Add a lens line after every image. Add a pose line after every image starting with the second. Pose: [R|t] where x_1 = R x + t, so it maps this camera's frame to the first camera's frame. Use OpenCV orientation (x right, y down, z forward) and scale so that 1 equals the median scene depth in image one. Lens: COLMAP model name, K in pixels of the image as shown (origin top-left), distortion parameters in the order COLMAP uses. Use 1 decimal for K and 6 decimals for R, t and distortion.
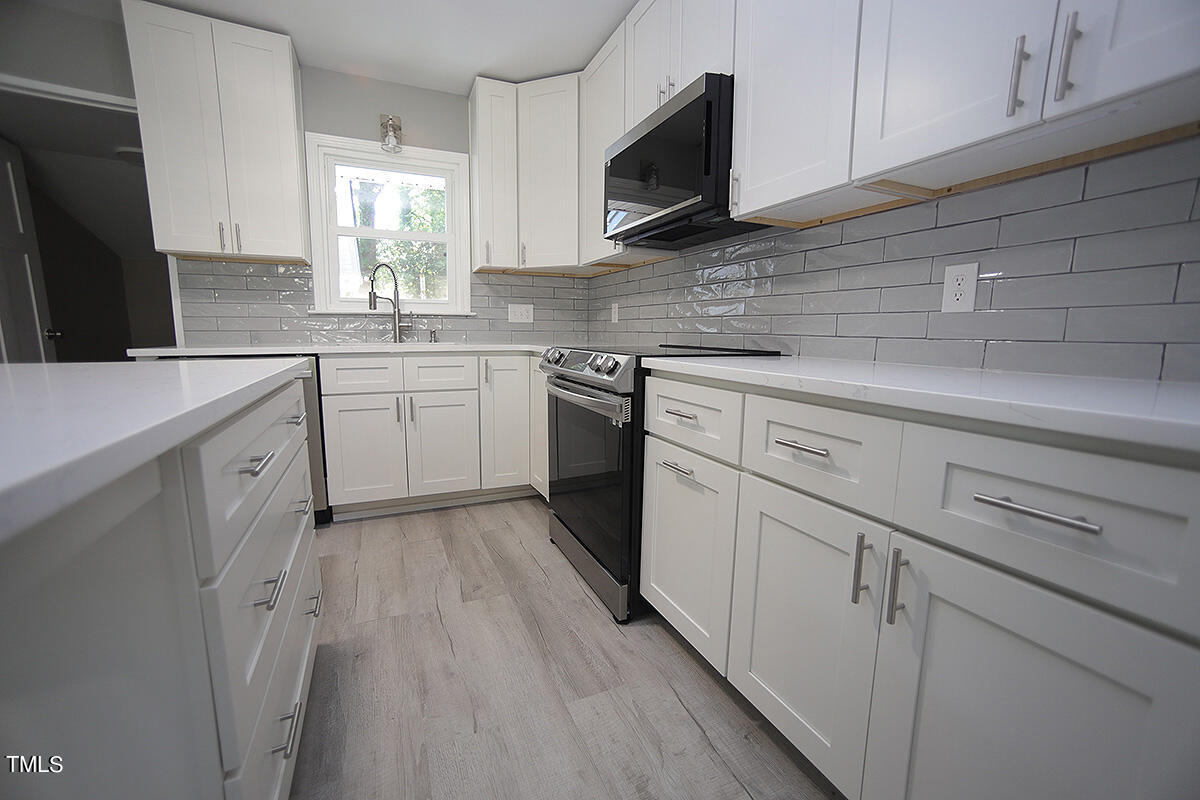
lens RADIAL K [[488.2, 0, 600.0], [0, 488.2, 400.0], [0, 0, 1]] dist [-0.059572, 0.035563]
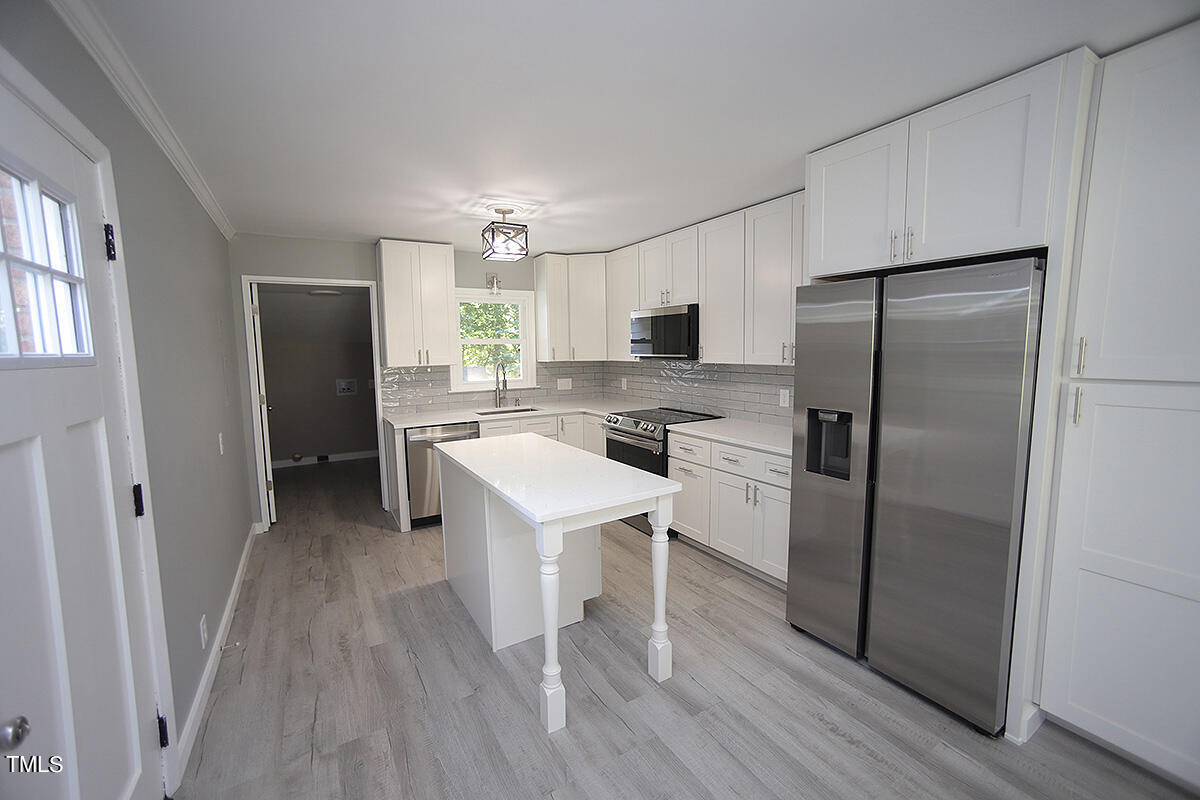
lens RADIAL K [[488.2, 0, 600.0], [0, 488.2, 400.0], [0, 0, 1]] dist [-0.059572, 0.035563]
pose [[0.992760, -0.033733, 0.115285, -0.497215], [0.038095, 0.998631, -0.035846, -0.132835], [-0.113918, 0.039978, 0.992686, -1.315827]]
